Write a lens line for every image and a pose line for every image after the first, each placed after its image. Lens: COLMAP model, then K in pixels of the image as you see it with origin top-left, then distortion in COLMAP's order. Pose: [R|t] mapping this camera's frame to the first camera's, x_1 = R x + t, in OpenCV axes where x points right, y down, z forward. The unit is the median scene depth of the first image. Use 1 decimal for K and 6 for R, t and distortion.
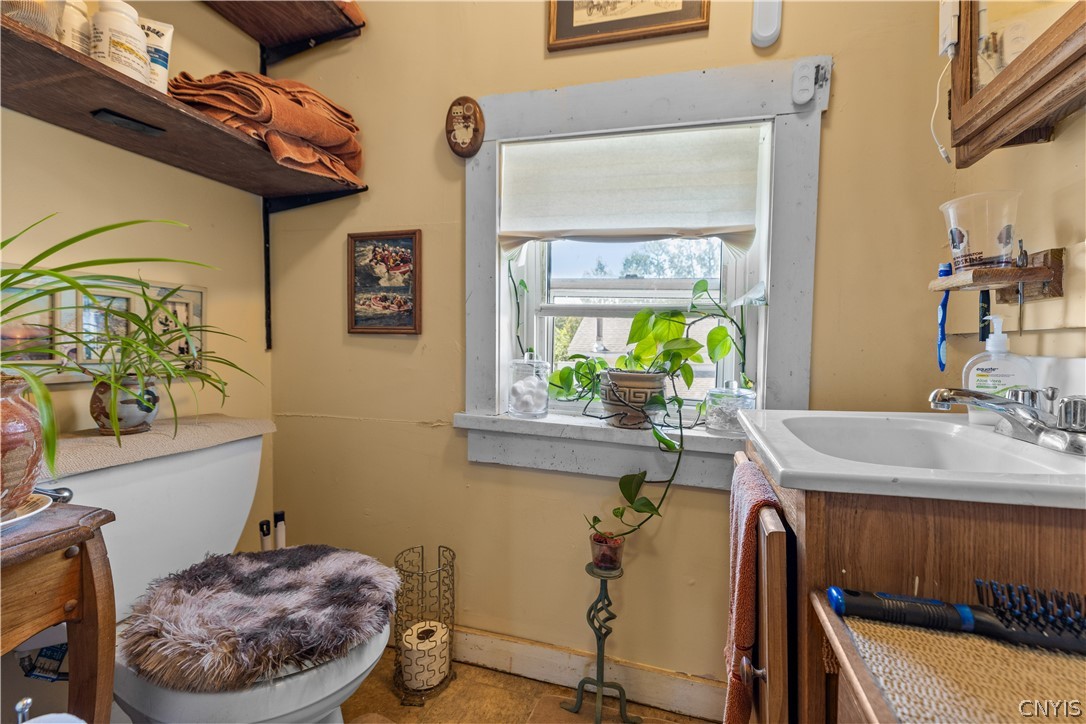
lens RADIAL K [[480.7, 0, 549.1], [0, 480.7, 356.2], [0, 0, 1]] dist [0.004546, 0.000147]
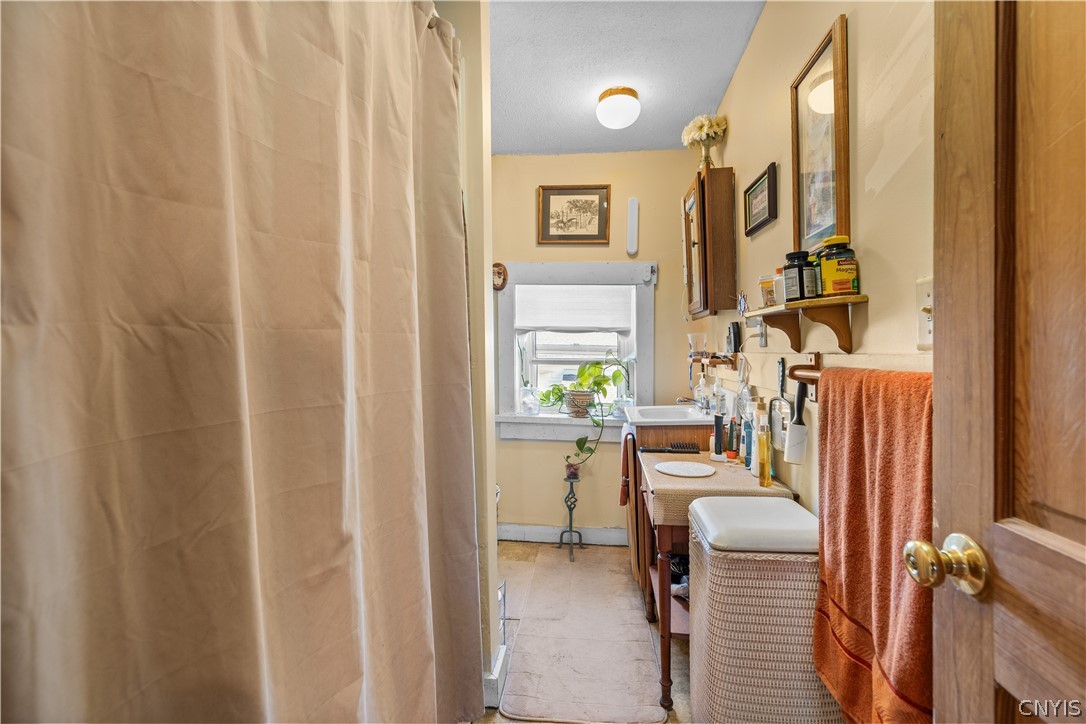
lens RADIAL K [[480.7, 0, 549.1], [0, 480.7, 356.2], [0, 0, 1]] dist [0.004546, 0.000147]
pose [[0.983451, -0.023201, 0.179681, -0.360863], [0.024934, 0.999662, -0.007390, -0.118803], [-0.179448, 0.011748, 0.983697, -1.148602]]
